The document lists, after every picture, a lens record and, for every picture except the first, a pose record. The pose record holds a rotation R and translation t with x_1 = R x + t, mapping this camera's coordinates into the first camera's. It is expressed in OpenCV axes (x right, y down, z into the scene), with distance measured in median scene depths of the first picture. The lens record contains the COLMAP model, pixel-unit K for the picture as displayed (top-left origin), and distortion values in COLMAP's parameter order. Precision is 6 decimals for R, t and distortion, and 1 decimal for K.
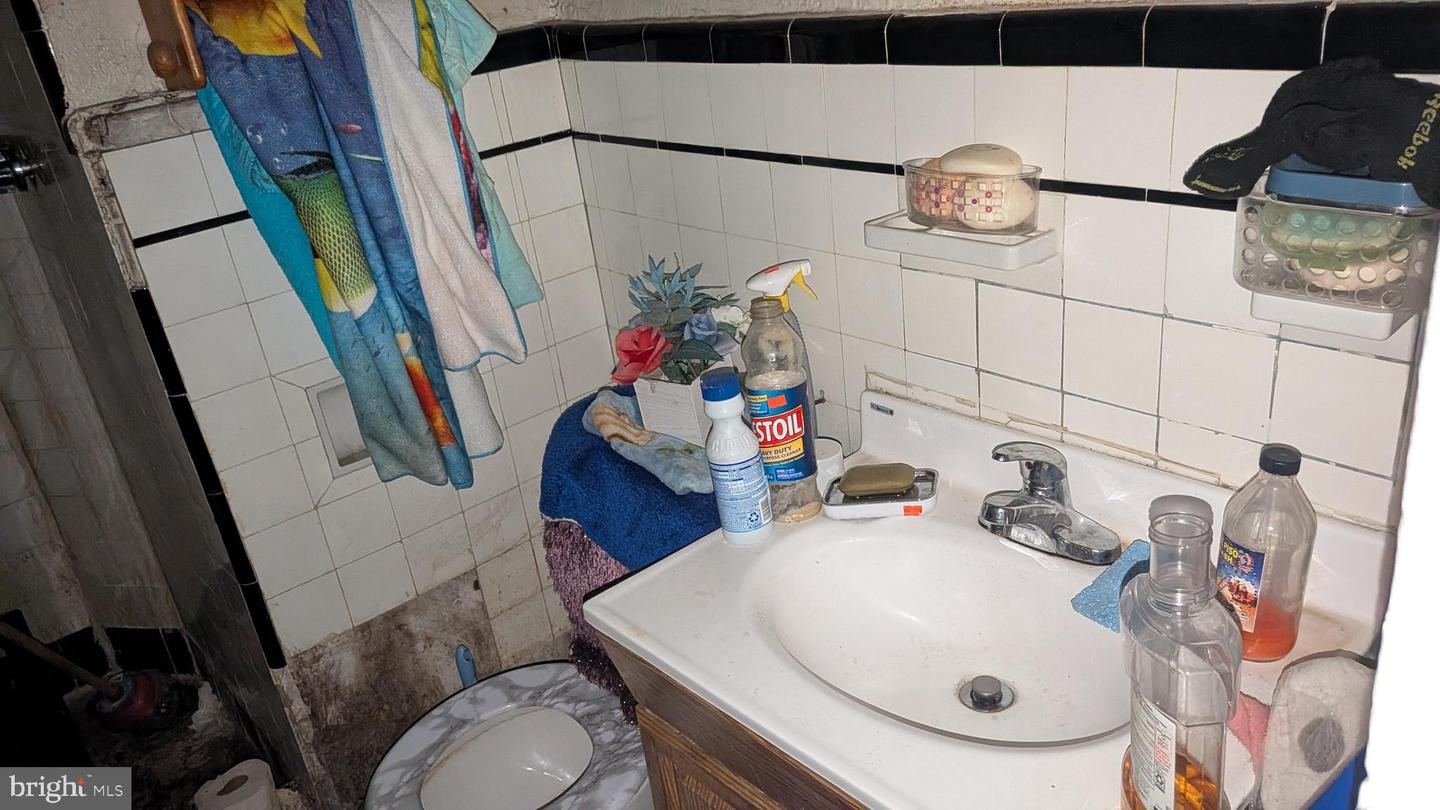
lens RADIAL K [[1035.8, 0, 720.0], [0, 1035.8, 405.0], [0, 0, 1]] dist [0.070732, -0.145602]
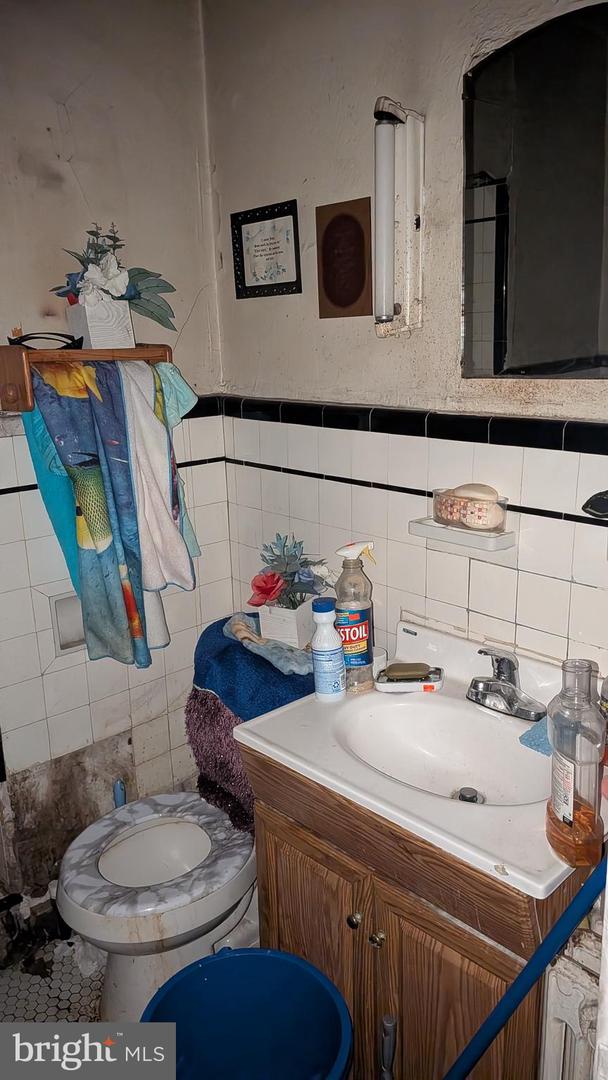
lens RADIAL K [[793.8, 0, 311.4], [0, 793.8, 537.4], [0, 0, 1]] dist [0.080908, -0.136017]
pose [[0.993514, 0.087292, 0.072870, -0.108213], [-0.072762, 0.980506, -0.182522, 0.098927], [-0.087382, 0.176036, 0.980498, -0.274569]]
